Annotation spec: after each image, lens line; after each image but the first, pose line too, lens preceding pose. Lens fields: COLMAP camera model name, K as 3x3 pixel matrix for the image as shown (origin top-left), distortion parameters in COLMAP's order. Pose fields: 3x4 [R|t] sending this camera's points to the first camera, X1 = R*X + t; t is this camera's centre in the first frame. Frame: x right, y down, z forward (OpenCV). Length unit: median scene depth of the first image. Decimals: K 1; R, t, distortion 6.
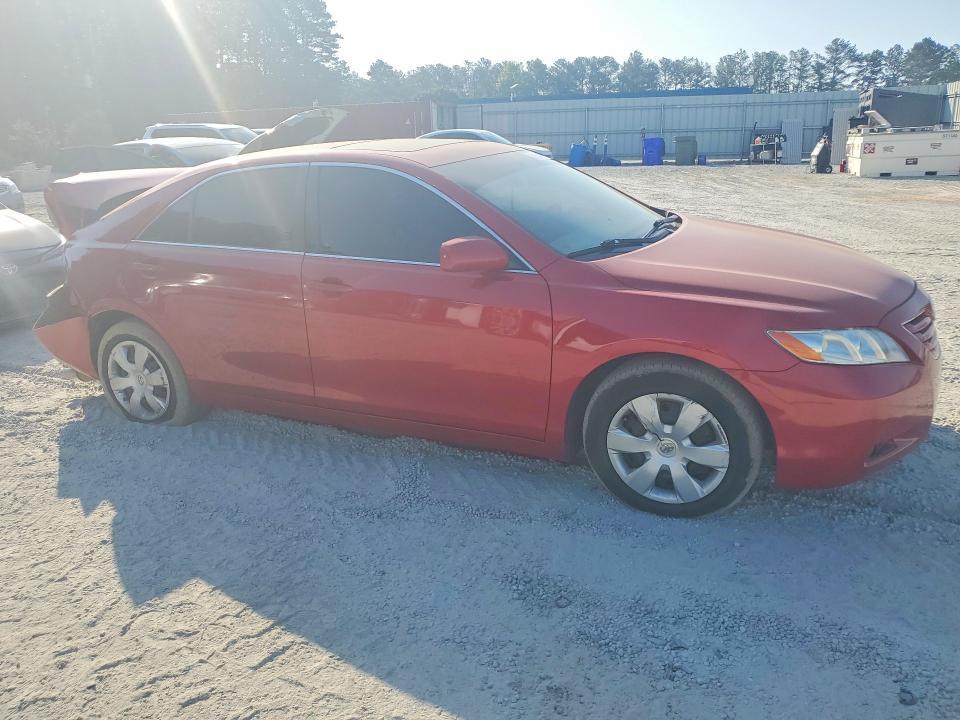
lens RADIAL K [[763.8, 0, 474.4], [0, 763.8, 358.2], [0, 0, 1]] dist [-0.044270, 0.055302]
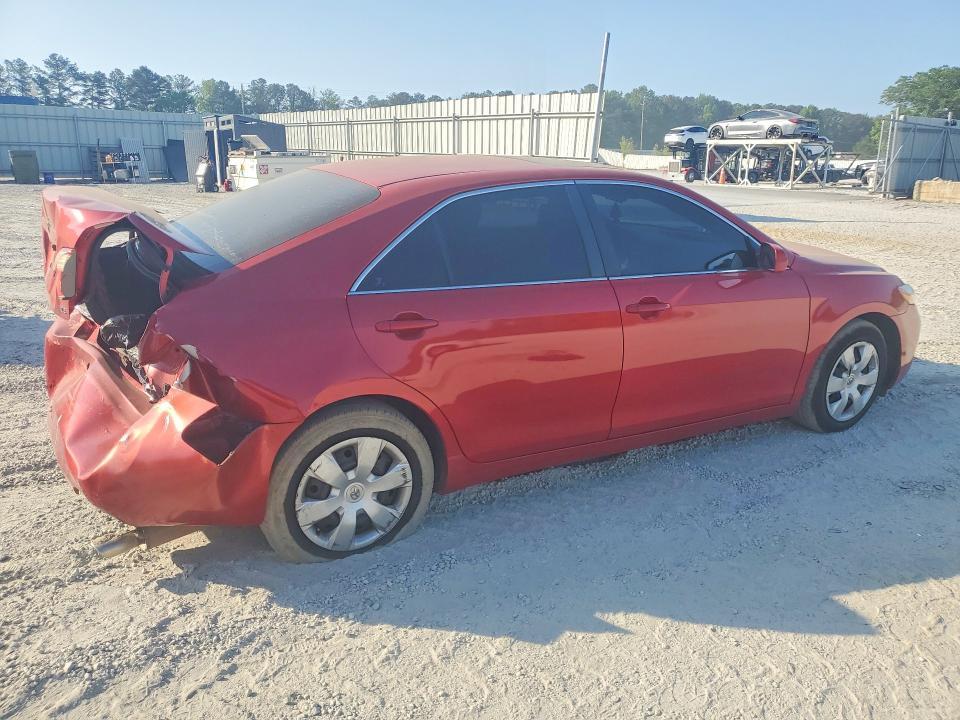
lens RADIAL K [[763.8, 0, 489.9], [0, 763.8, 362.5], [0, 0, 1]] dist [-0.044270, 0.055302]
pose [[0.565365, -0.177301, 0.805560, -0.164497], [0.192457, 0.978024, 0.080188, -0.021289], [-0.802074, 0.109700, 0.587063, 0.088690]]
